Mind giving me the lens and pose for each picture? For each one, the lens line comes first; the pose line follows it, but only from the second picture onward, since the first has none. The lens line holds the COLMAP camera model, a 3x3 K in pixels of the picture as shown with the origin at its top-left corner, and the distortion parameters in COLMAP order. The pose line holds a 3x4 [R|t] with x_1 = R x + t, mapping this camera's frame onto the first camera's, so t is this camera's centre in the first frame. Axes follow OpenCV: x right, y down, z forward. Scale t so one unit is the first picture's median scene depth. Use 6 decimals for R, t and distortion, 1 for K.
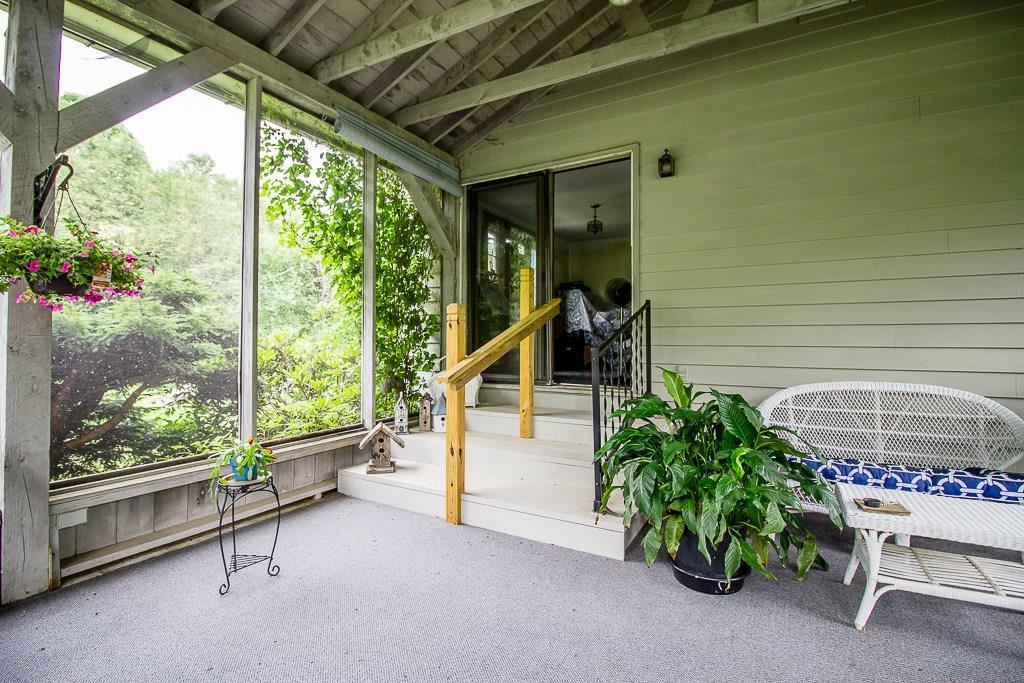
lens RADIAL K [[473.2, 0, 512.3], [0, 473.2, 332.4], [0, 0, 1]] dist [0.001290, -0.019091]
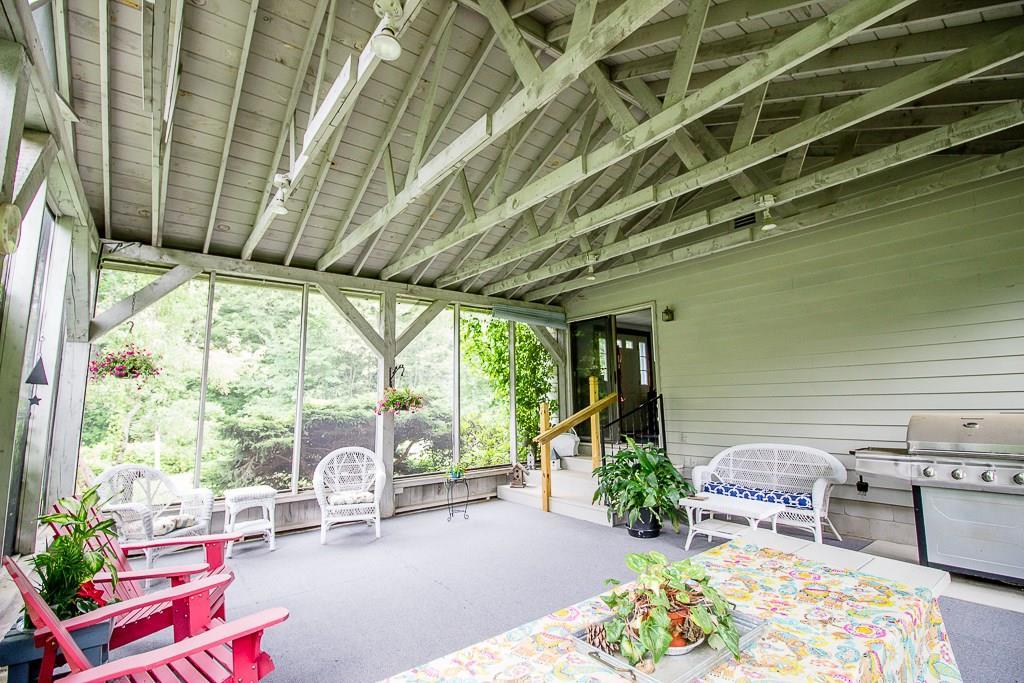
lens RADIAL K [[473.2, 0, 512.3], [0, 473.2, 332.4], [0, 0, 1]] dist [0.001290, -0.019091]
pose [[0.923305, -0.074388, -0.376796, 0.430458], [0.027298, 0.991293, -0.128811, -0.078593], [0.383097, 0.108646, 0.917296, -0.768101]]
